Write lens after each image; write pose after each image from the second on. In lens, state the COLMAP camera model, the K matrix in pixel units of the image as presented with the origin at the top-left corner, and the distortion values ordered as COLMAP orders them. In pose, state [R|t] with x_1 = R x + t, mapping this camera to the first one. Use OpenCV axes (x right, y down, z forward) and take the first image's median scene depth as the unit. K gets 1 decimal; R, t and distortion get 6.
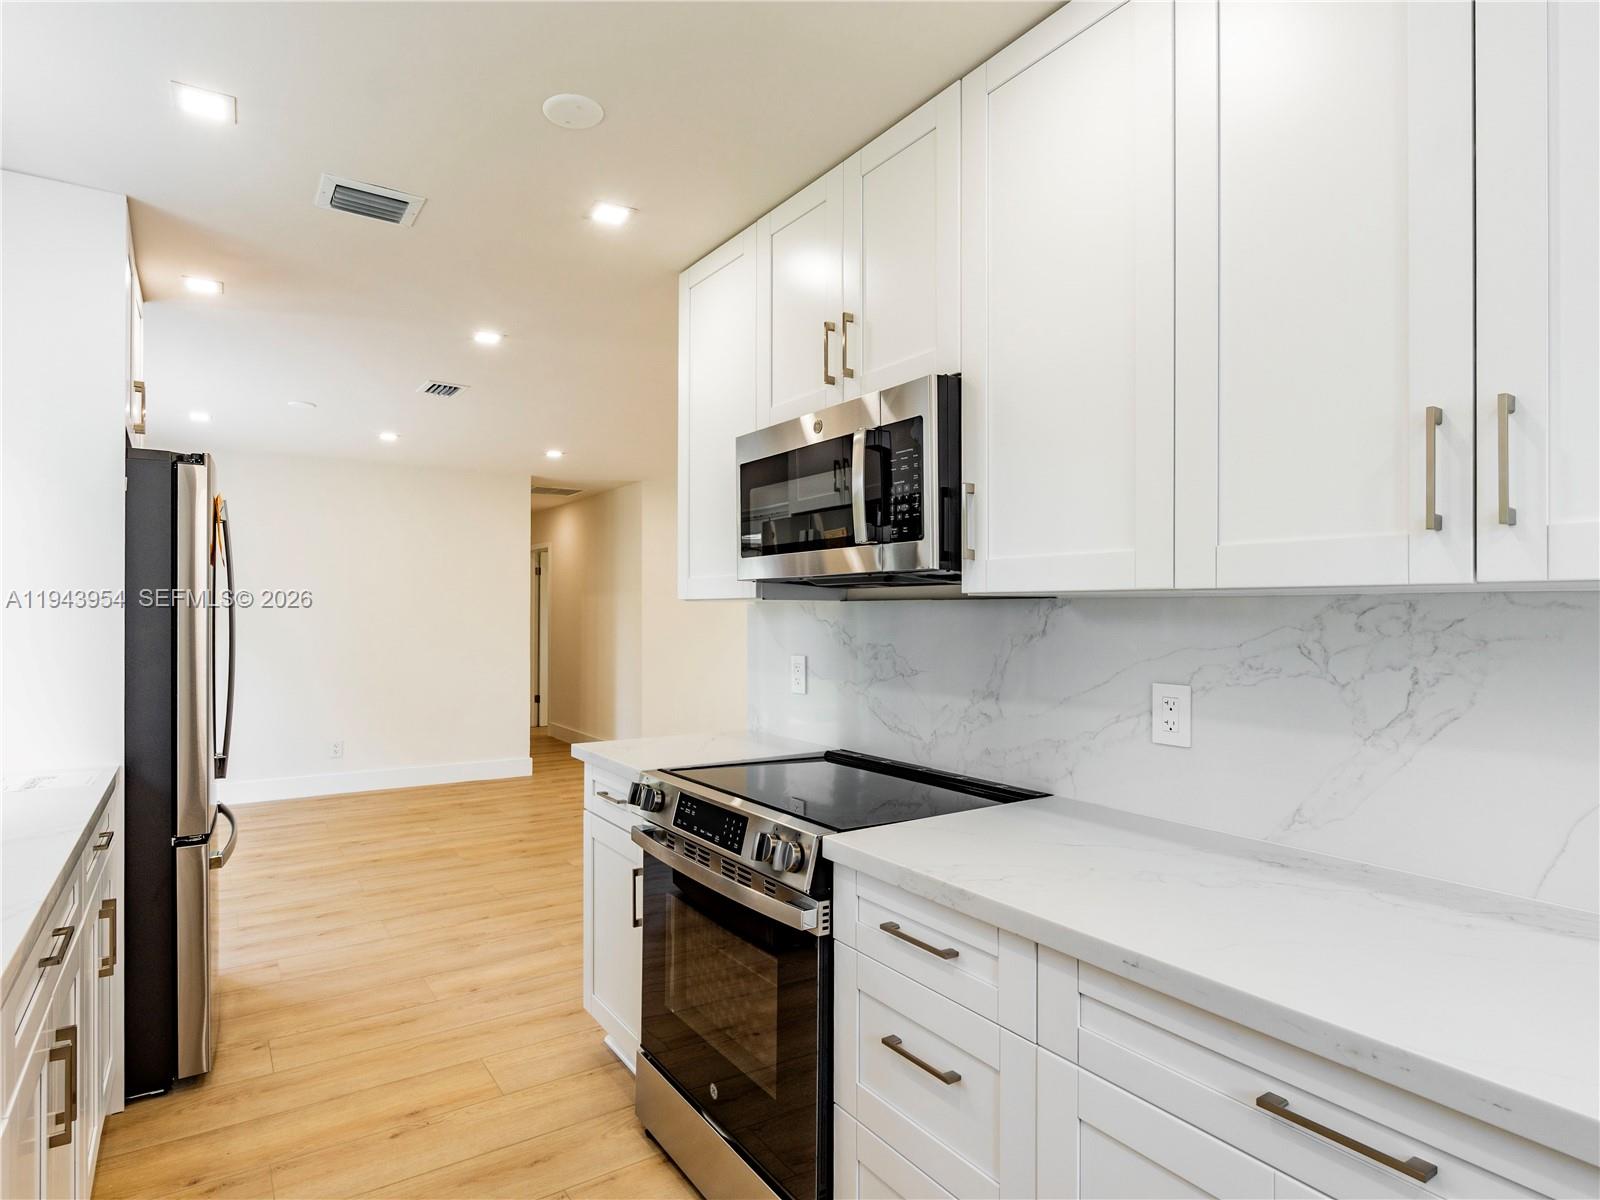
lens RADIAL K [[861.1, 0, 800.4], [0, 861.1, 607.6], [0, 0, 1]] dist [-0.002725, 0.000793]
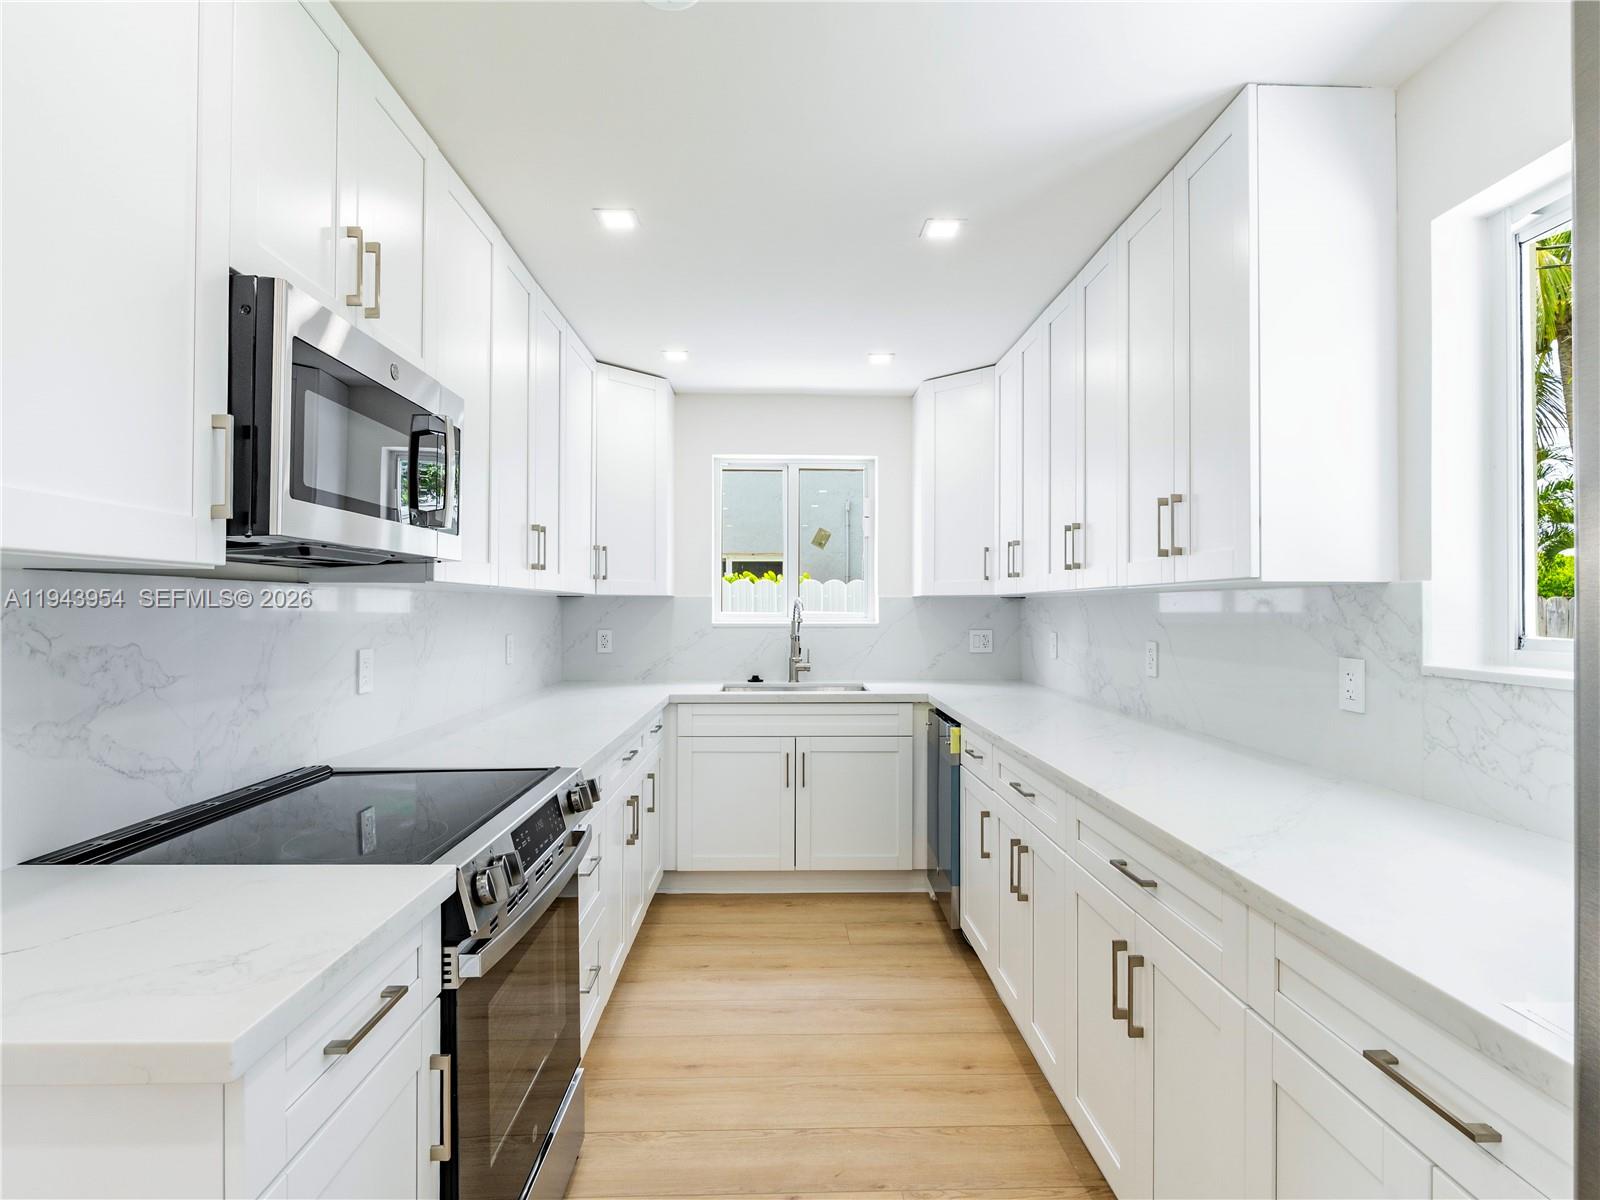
lens RADIAL K [[861.1, 0, 800.4], [0, 861.1, 607.6], [0, 0, 1]] dist [-0.002725, 0.000793]
pose [[-0.838355, -0.011068, 0.545012, -0.685956], [-0.015504, 0.999874, -0.003543, 0.011344], [-0.544903, -0.011420, -0.838421, 1.330630]]
